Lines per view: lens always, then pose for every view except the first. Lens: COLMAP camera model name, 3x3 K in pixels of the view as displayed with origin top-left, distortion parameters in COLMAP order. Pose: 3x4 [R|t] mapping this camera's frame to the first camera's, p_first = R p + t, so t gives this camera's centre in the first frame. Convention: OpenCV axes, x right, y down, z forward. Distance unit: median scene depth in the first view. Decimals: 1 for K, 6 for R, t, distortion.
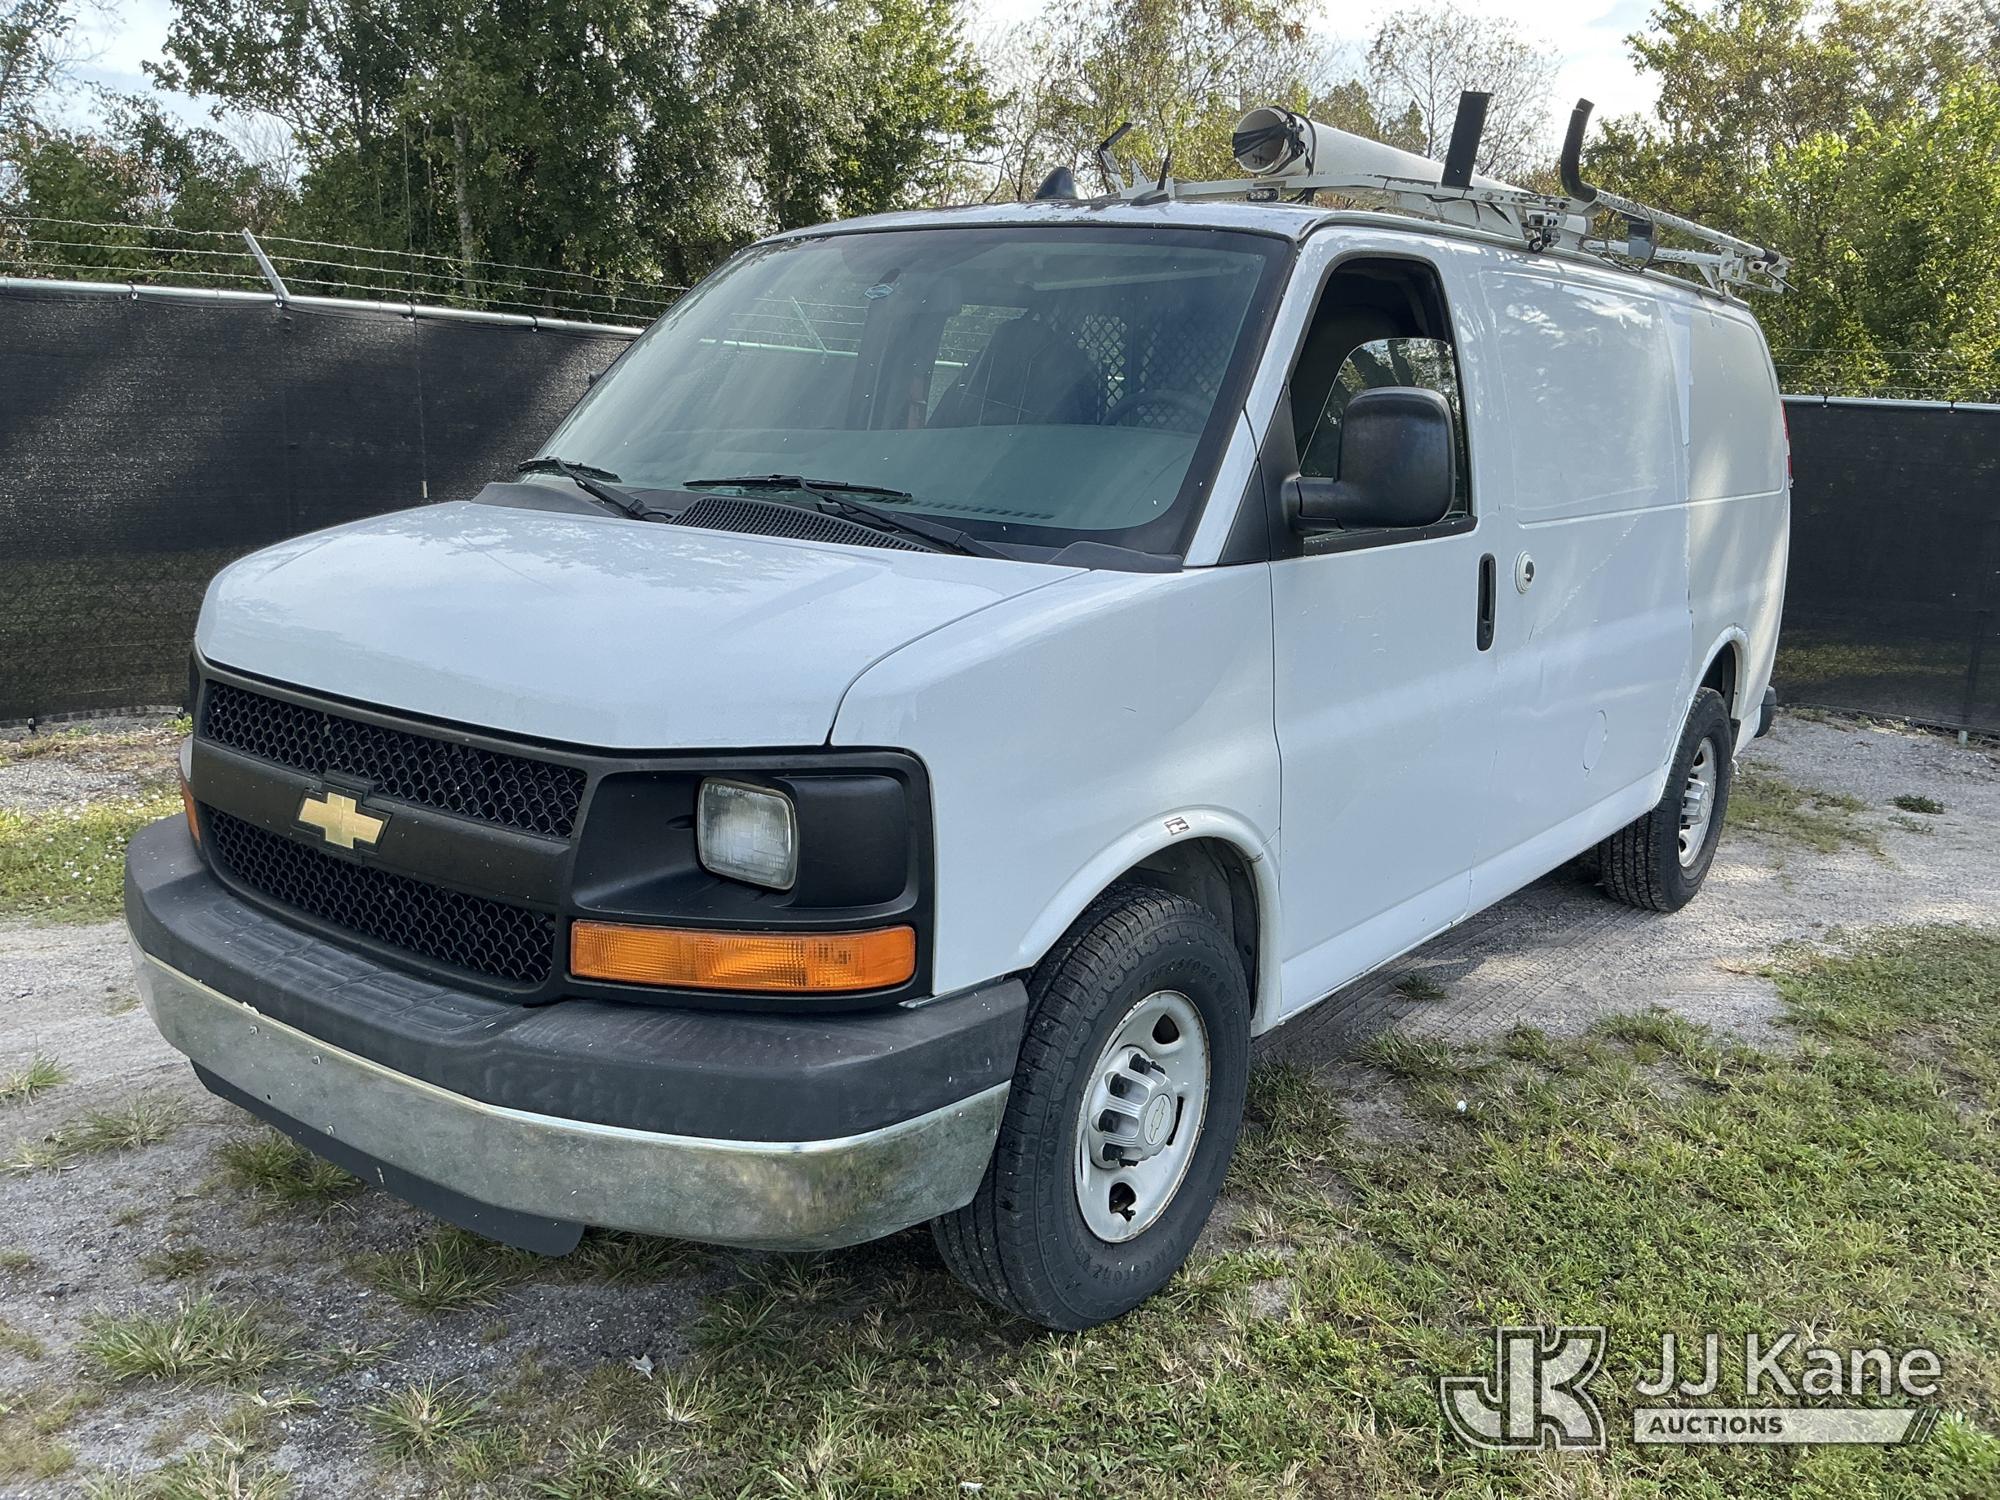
lens RADIAL K [[1746.2, 0, 1000.0], [0, 1746.2, 750.0], [0, 0, 1]] dist [0.002275, -0.010576]
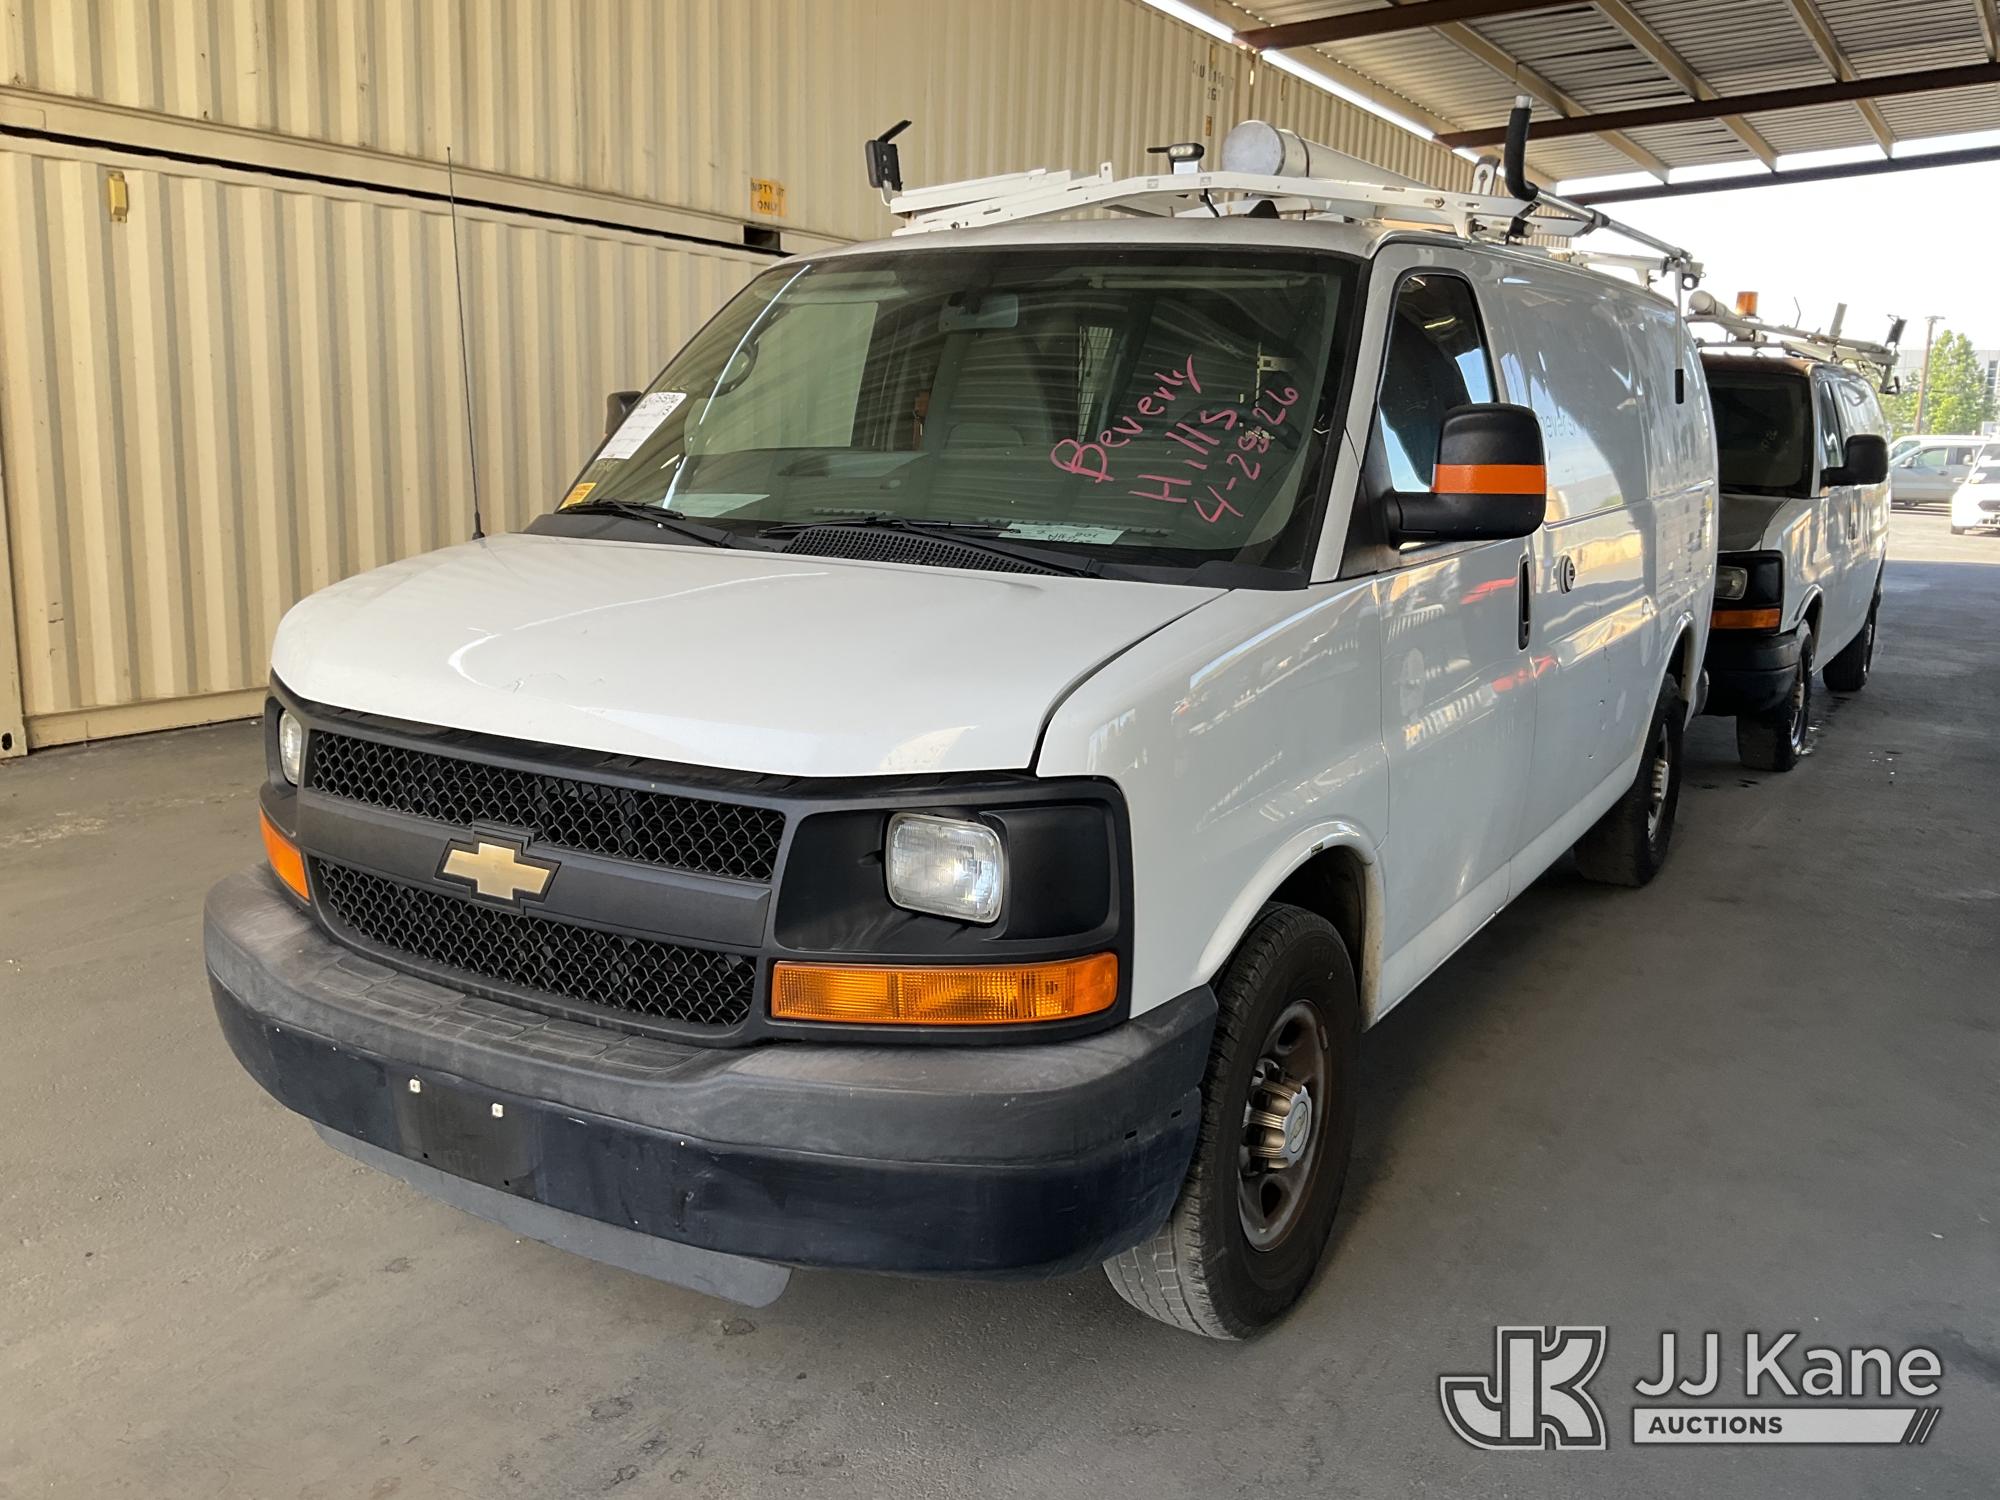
lens RADIAL K [[1746.2, 0, 1000.0], [0, 1746.2, 750.0], [0, 0, 1]] dist [0.002275, -0.010576]
pose [[0.995536, -0.040858, 0.085075, -0.173084], [0.040781, 0.999165, 0.002646, -0.018324], [-0.085112, 0.000836, 0.996371, 0.000433]]
